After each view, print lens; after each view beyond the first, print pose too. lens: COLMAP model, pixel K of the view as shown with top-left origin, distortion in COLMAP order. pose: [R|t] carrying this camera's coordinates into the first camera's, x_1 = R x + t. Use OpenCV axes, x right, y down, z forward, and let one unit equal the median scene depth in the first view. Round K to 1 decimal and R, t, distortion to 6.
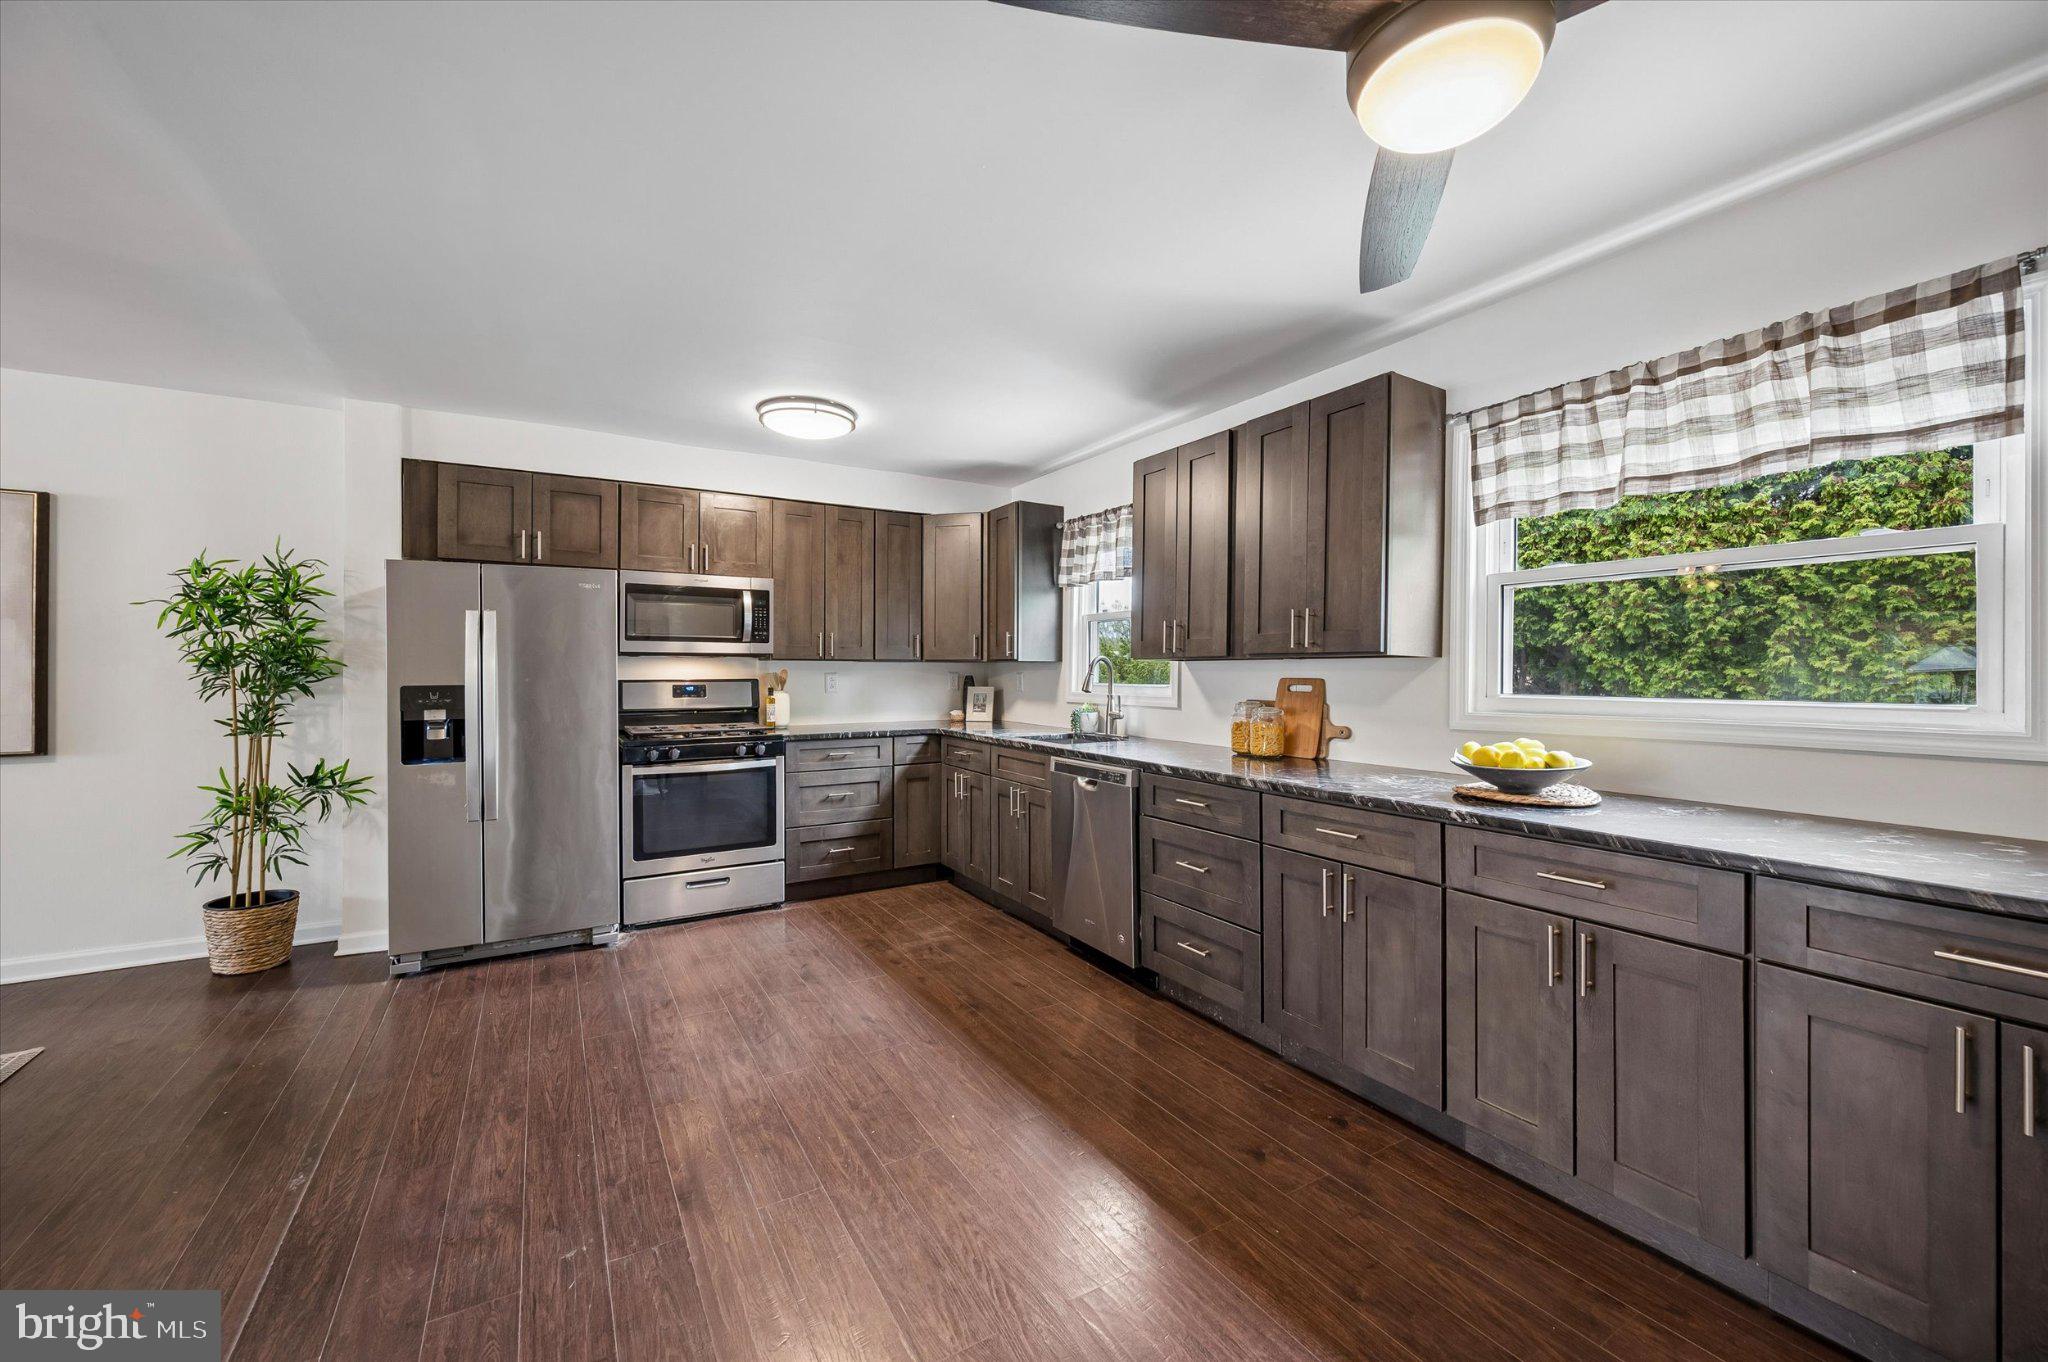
lens RADIAL K [[803.5, 0, 1024.9], [0, 803.5, 670.6], [0, 0, 1]] dist [0.000803, -0.000501]
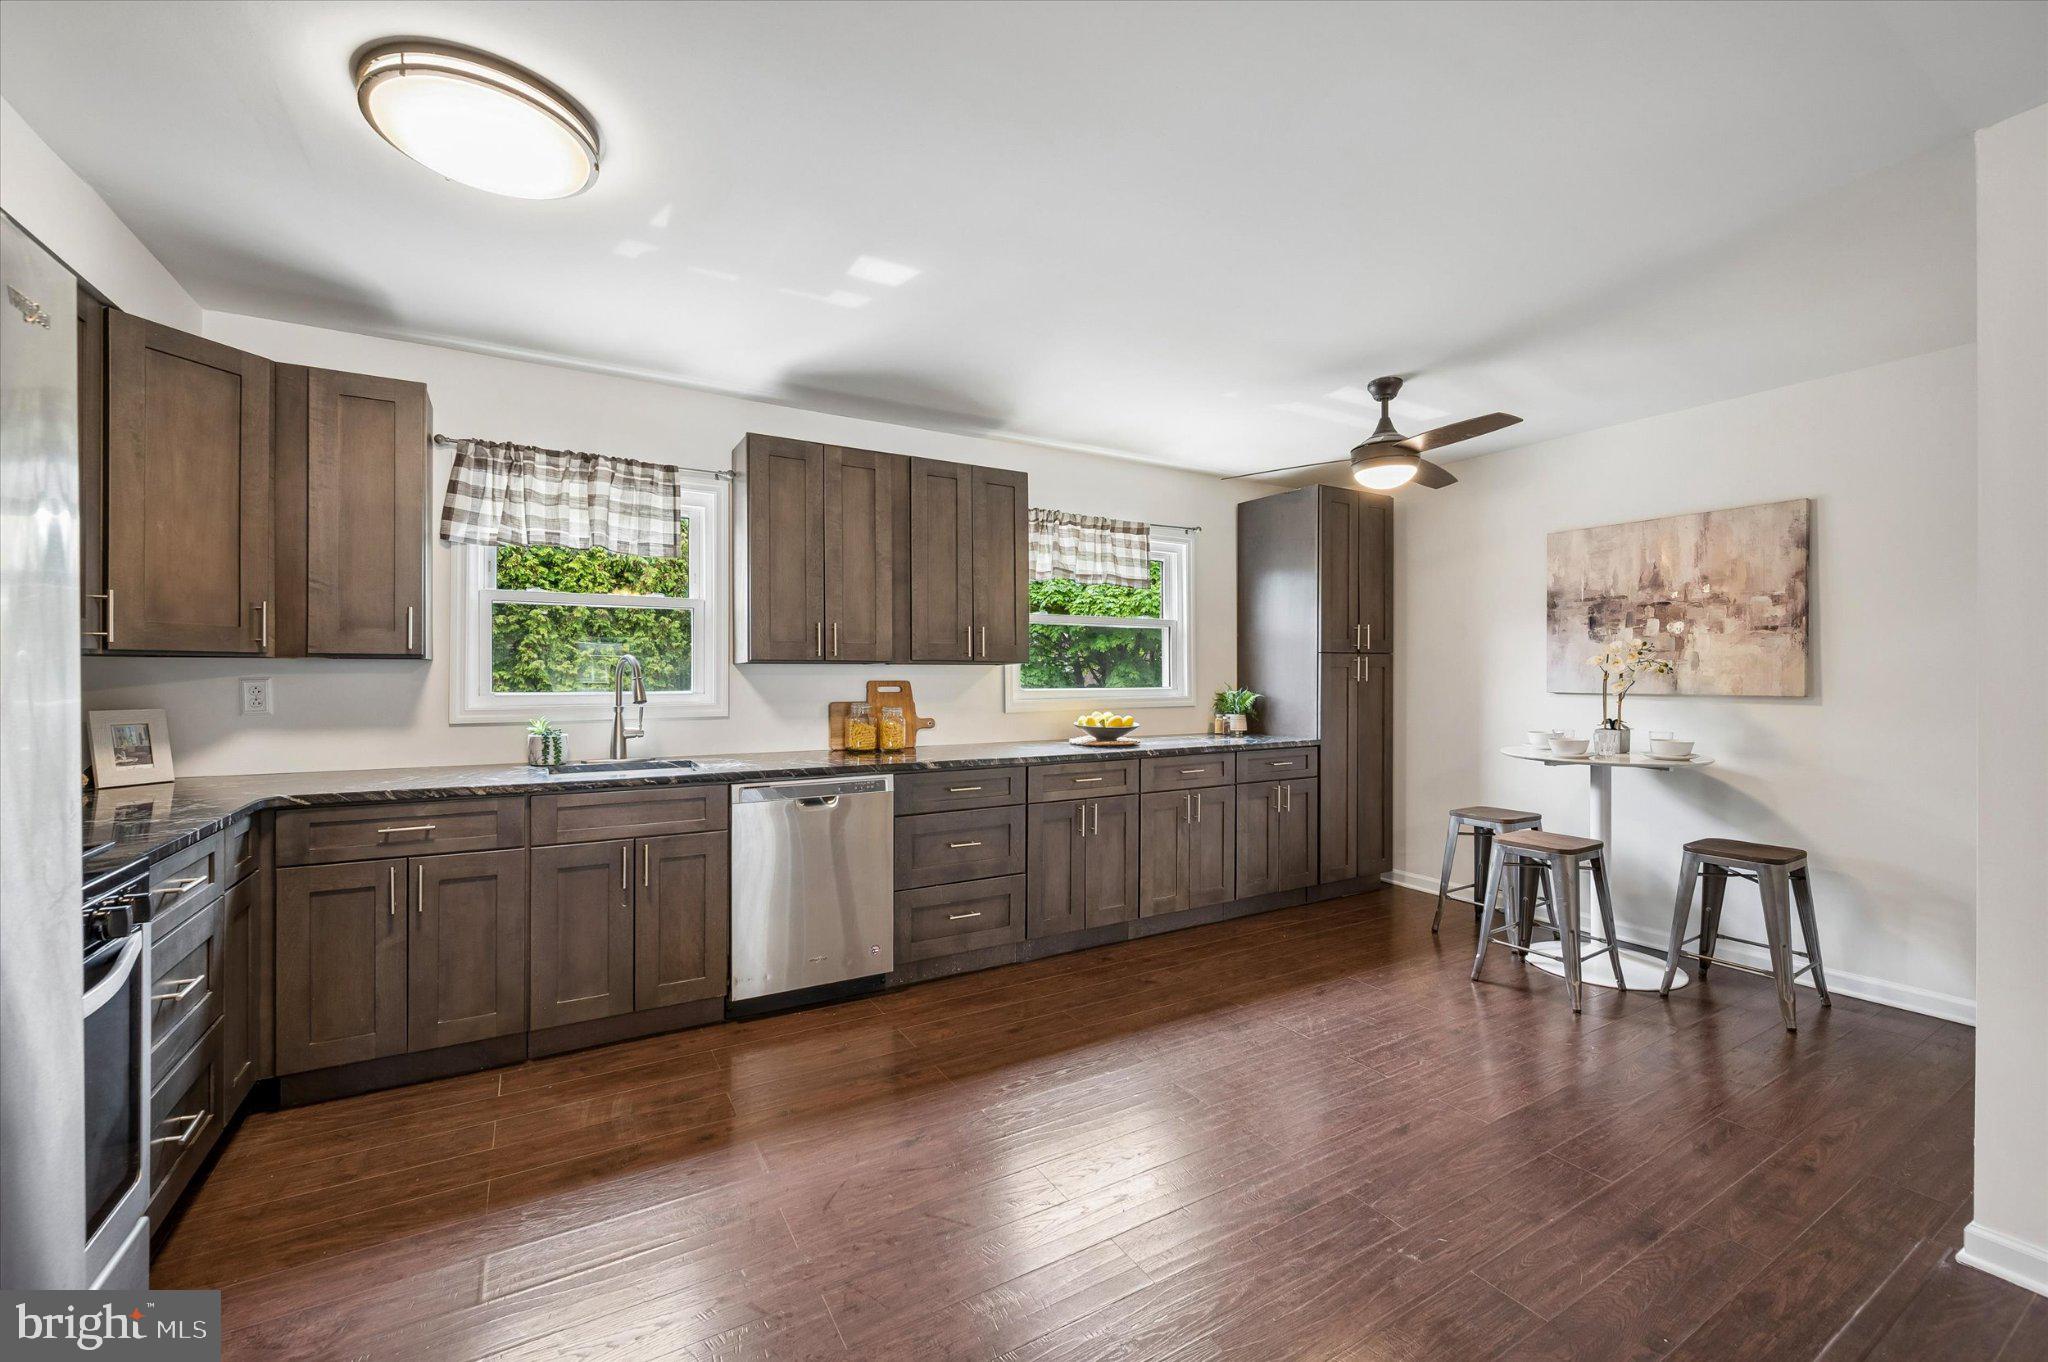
lens RADIAL K [[831.4, 0, 1024.4], [0, 831.4, 675.6], [0, 0, 1]] dist [0.002571, -0.000363]
pose [[0.007451, -0.003280, 0.999967, -0.808385], [-0.001286, 0.999994, 0.003290, -0.002235], [-0.999971, -0.001310, 0.007447, 0.743606]]
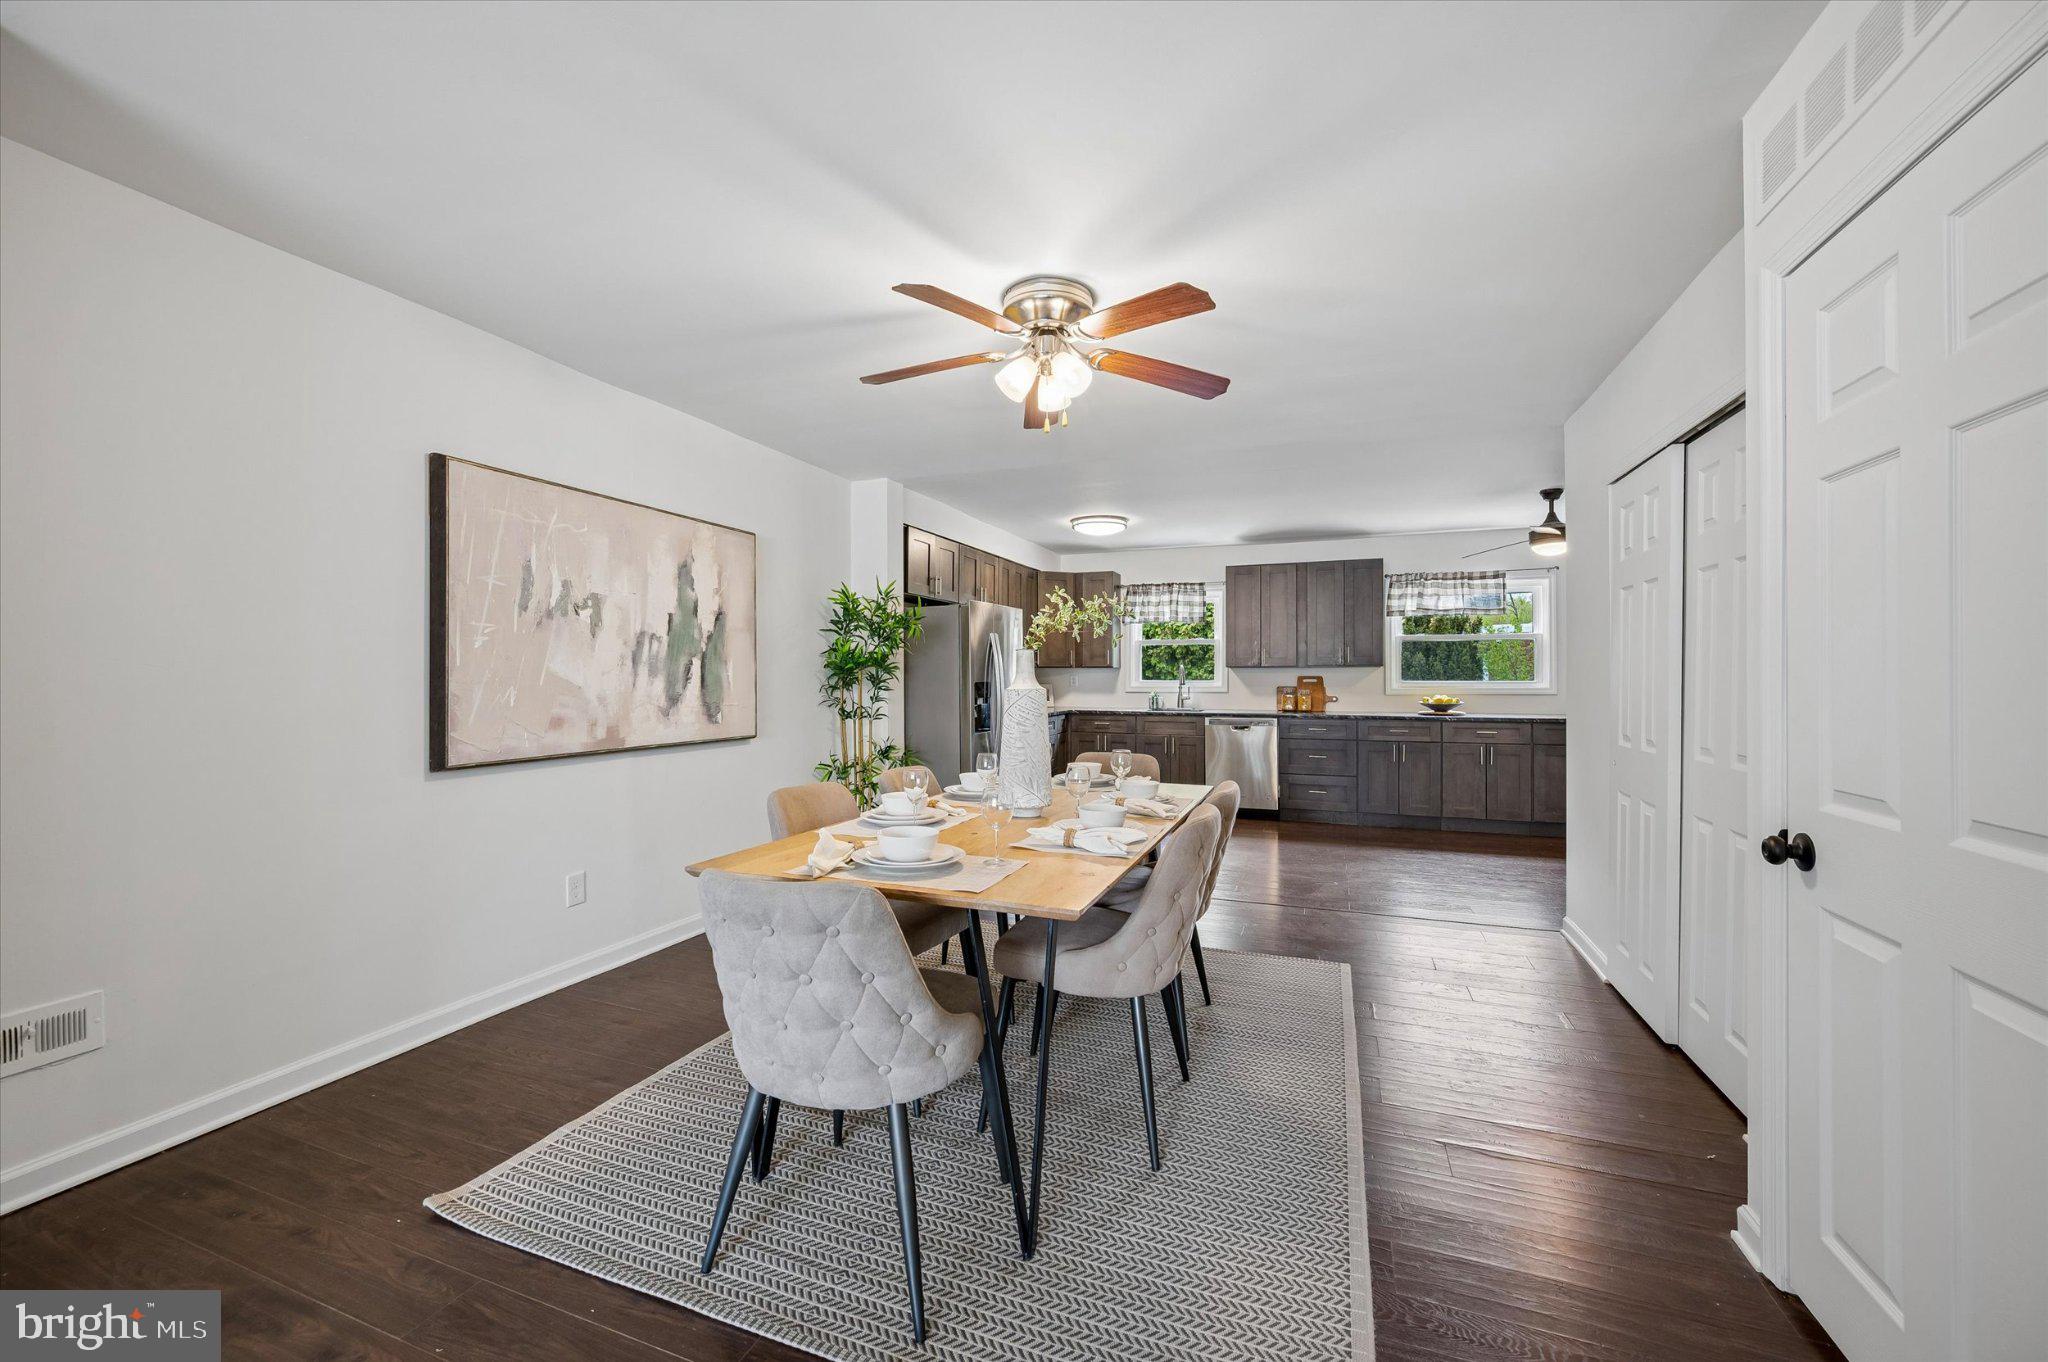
lens RADIAL K [[803.5, 0, 1023.6], [0, 803.5, 674.8], [0, 0, 1]] dist [0.000803, -0.000501]
pose [[0.788157, -0.001764, 0.615472, -1.559780], [0.002717, 0.999996, -0.000613, 0.005129], [-0.615468, 0.002155, 0.788159, -0.257300]]
